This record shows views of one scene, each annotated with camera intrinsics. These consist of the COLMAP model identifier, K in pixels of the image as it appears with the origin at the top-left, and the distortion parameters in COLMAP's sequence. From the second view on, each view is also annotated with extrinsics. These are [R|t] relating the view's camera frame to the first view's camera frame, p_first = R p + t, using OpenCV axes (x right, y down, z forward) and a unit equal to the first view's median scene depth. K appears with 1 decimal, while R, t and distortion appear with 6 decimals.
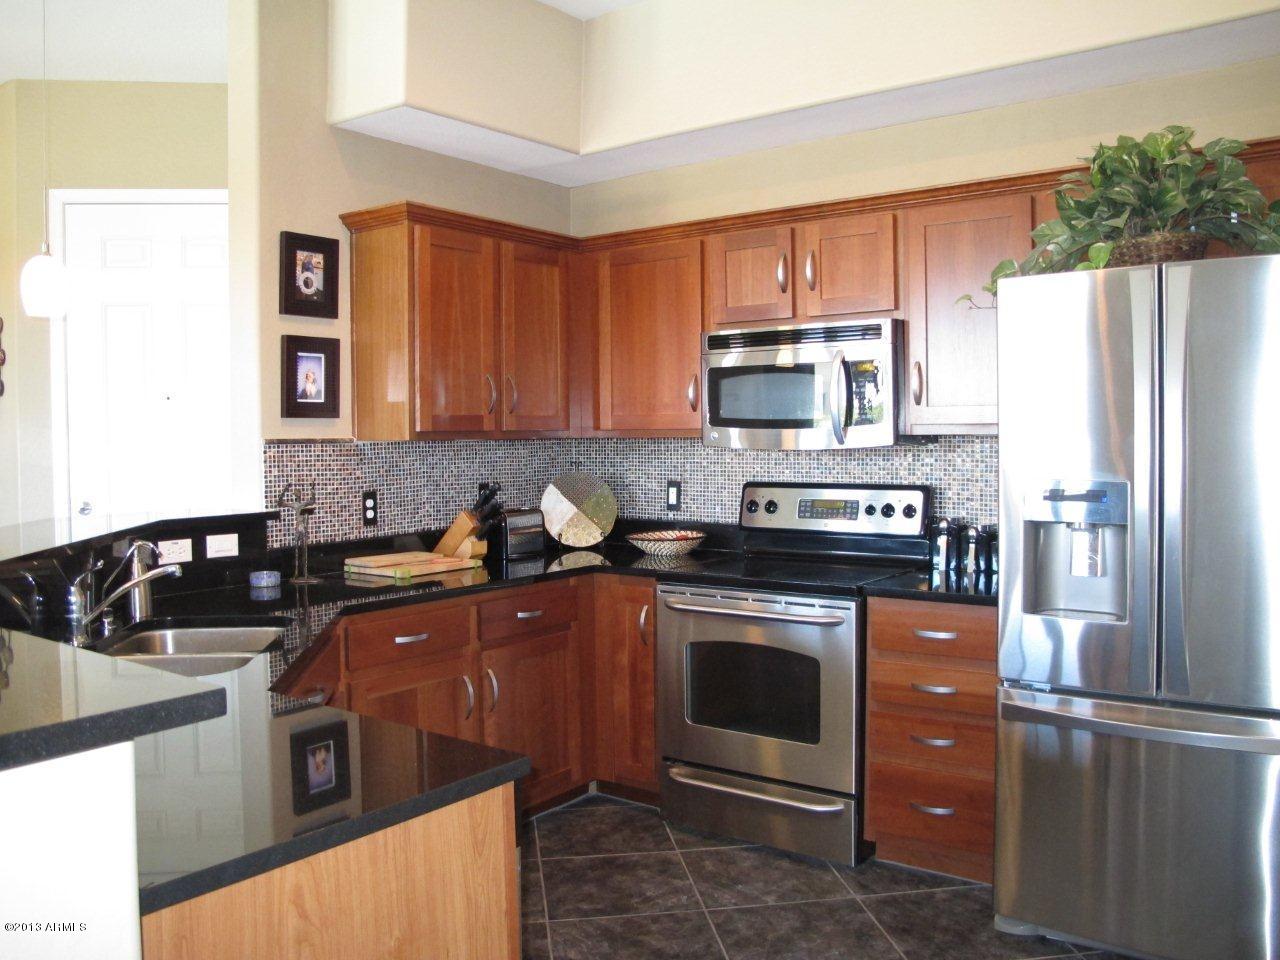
lens RADIAL K [[1066.6, 0, 628.1], [0, 1066.6, 474.4], [0, 0, 1]] dist [-0.153635, 0.118080]
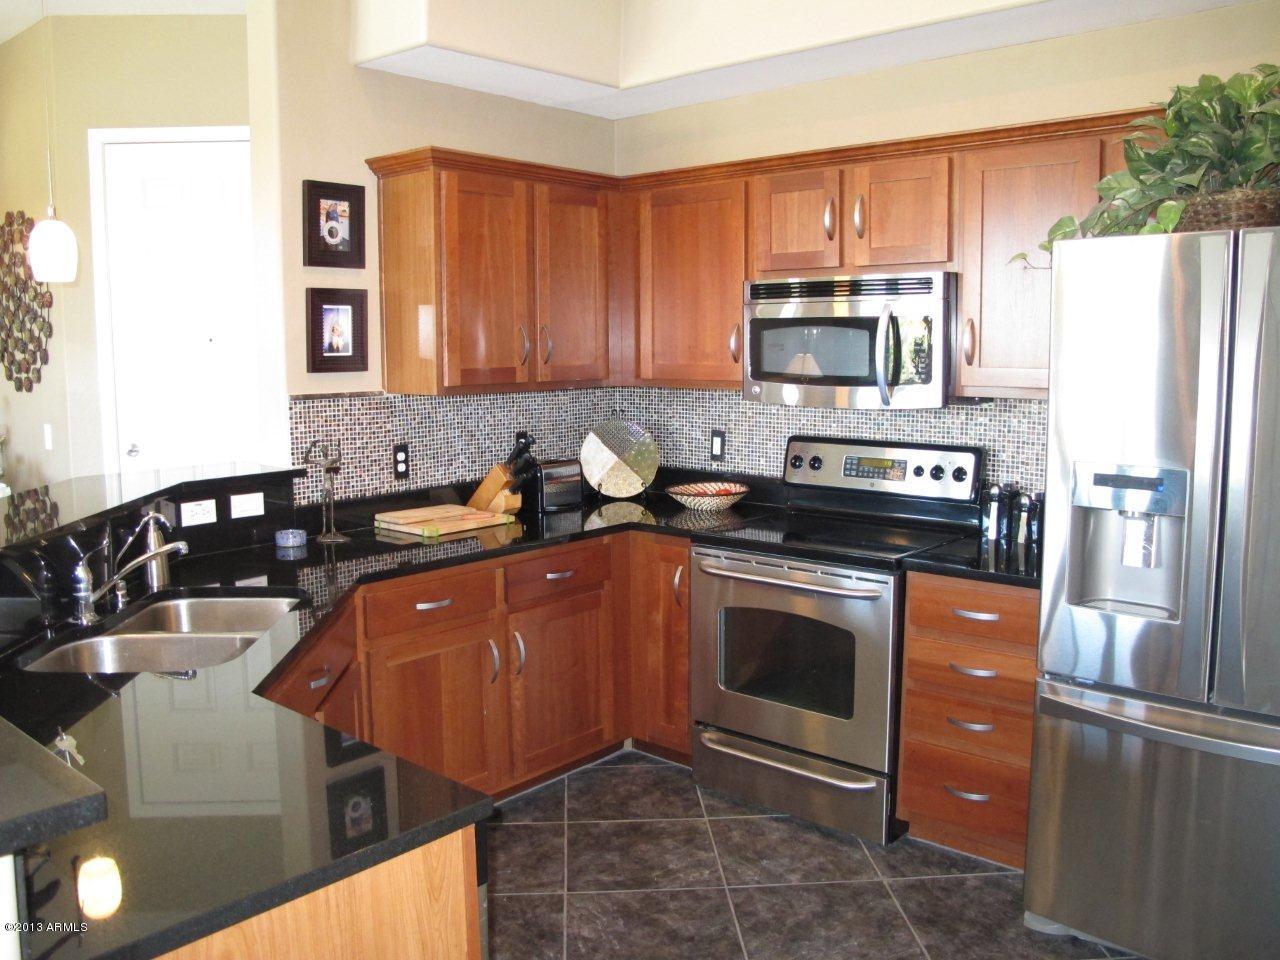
lens RADIAL K [[1064.7, 0, 616.9], [0, 1064.7, 473.8], [0, 0, 1]] dist [-0.155146, 0.110998]
pose [[0.996345, 0.013863, -0.084284, 0.041503], [-0.006548, 0.996234, 0.086459, -0.046401], [0.085165, -0.085592, 0.992684, 0.043736]]
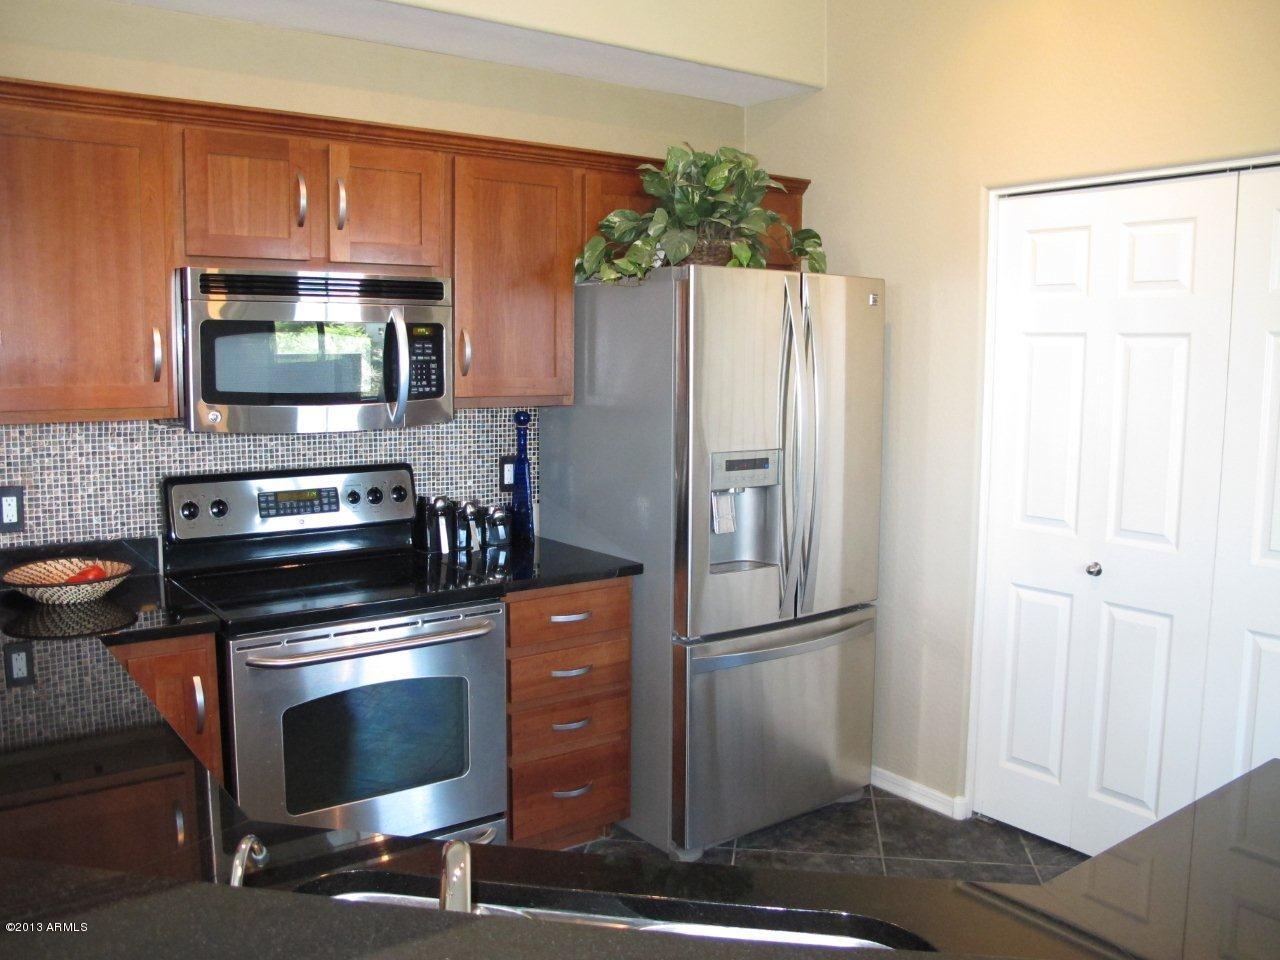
lens RADIAL K [[1066.6, 0, 628.1], [0, 1066.6, 474.4], [0, 0, 1]] dist [-0.153635, 0.118080]
pose [[0.288850, -0.093193, 0.952828, -0.539923], [0.026849, 0.995648, 0.089242, -0.056990], [-0.956998, -0.000195, 0.290095, 0.579893]]
